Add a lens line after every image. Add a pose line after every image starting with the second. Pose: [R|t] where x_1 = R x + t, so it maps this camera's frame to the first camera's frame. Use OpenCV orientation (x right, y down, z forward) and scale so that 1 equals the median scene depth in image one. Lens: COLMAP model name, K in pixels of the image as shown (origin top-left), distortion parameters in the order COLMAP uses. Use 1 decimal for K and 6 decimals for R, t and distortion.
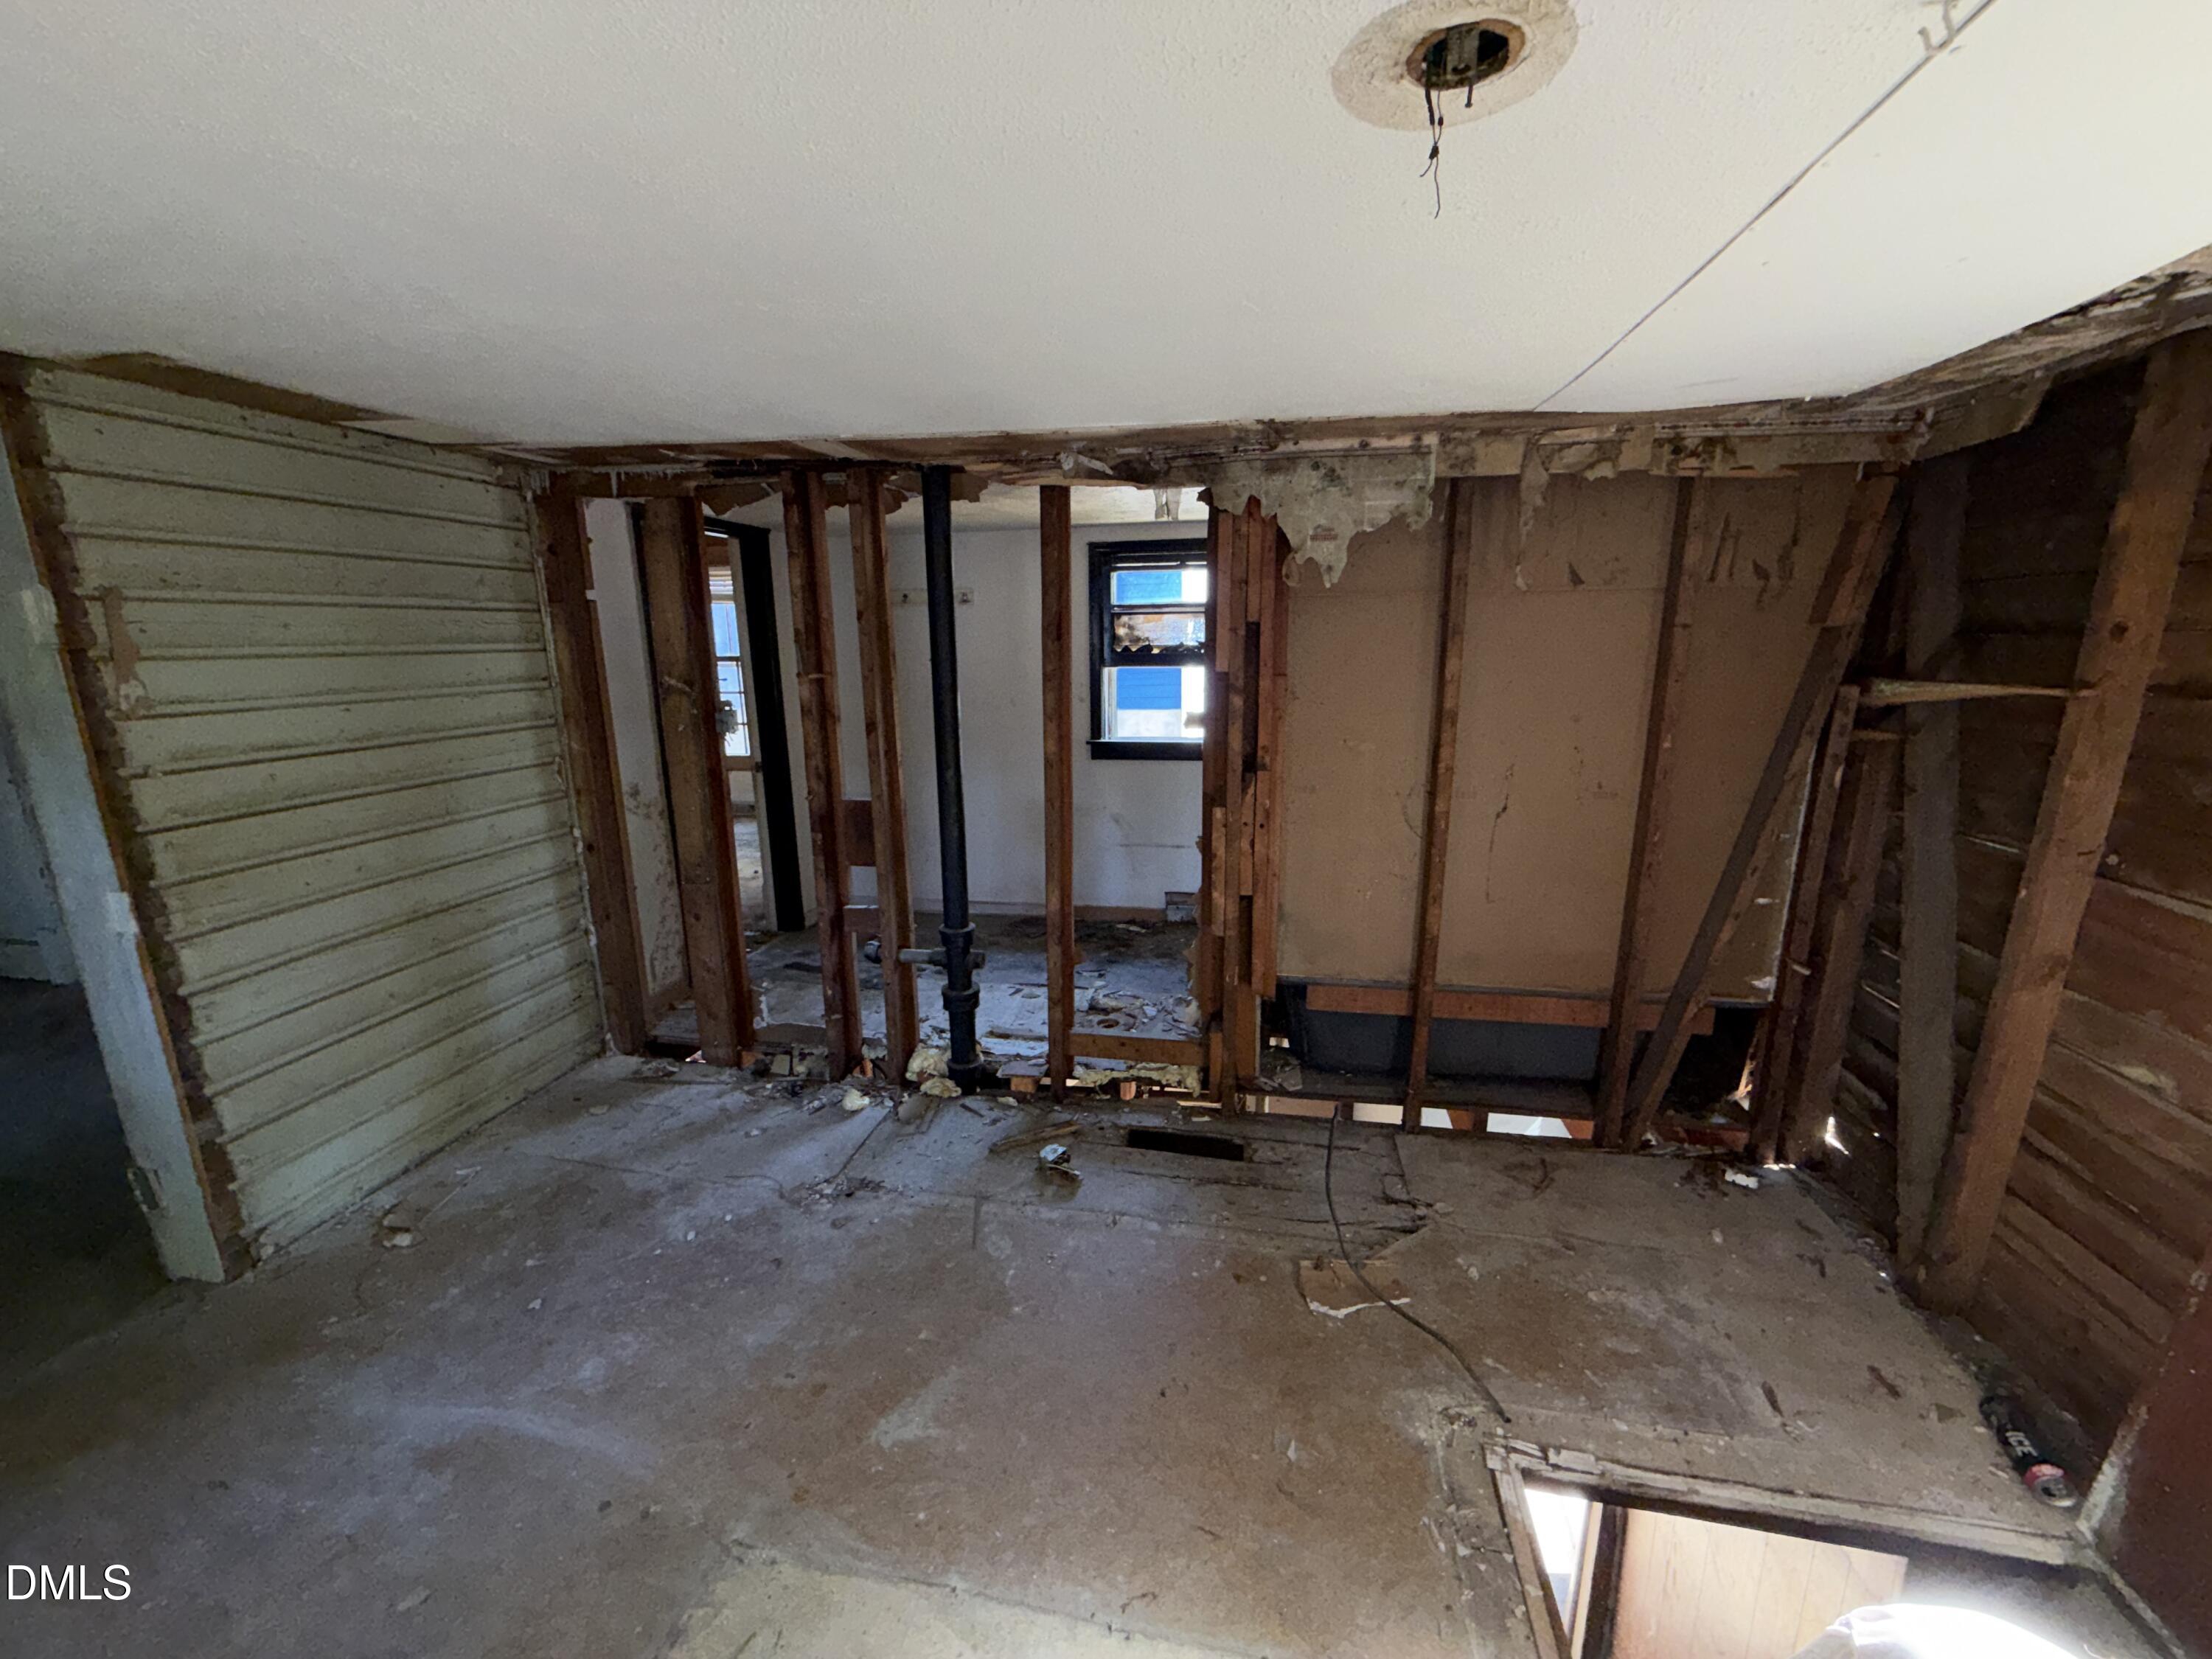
lens RADIAL K [[885.9, 0, 1097.7], [0, 885.9, 831.9], [0, 0, 1]] dist [0.001058, -0.000099]
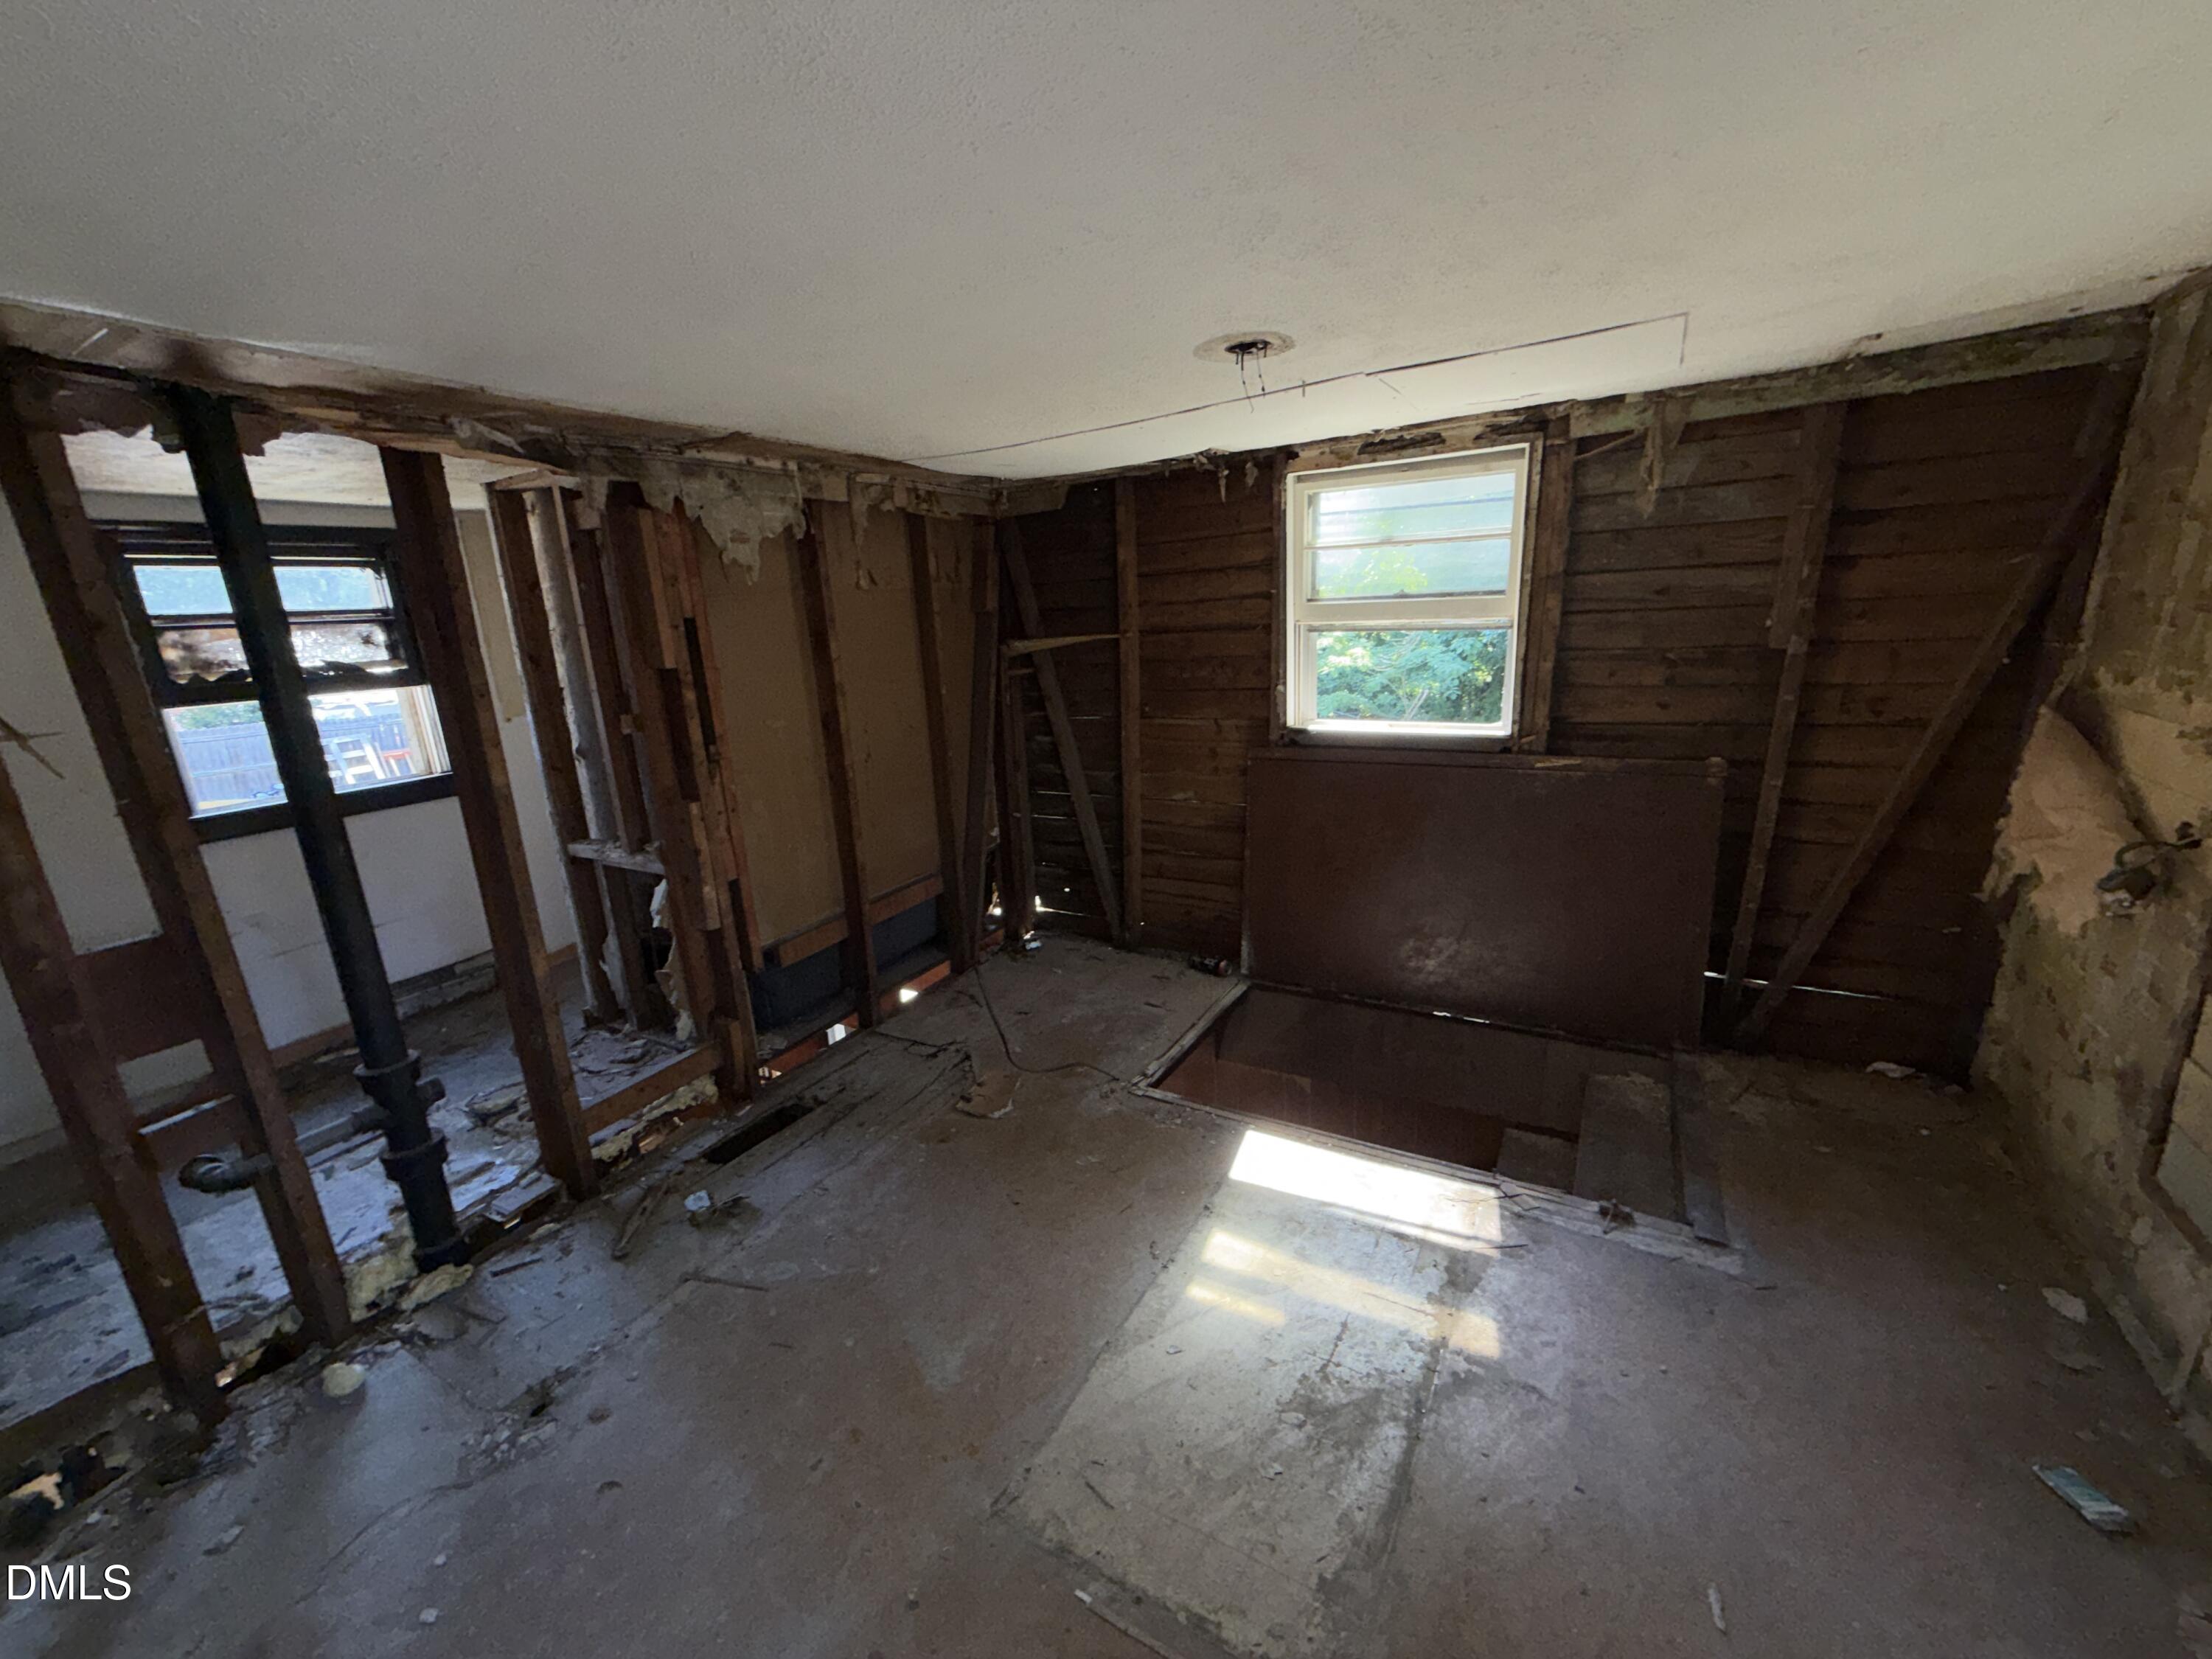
lens RADIAL K [[885.9, 0, 1097.7], [0, 885.9, 831.9], [0, 0, 1]] dist [0.001058, -0.000099]
pose [[0.331265, -0.241150, 0.912201, -0.710320], [0.257008, 0.953293, 0.158681, -0.042349], [-0.907860, 0.181878, 0.377771, 0.233688]]
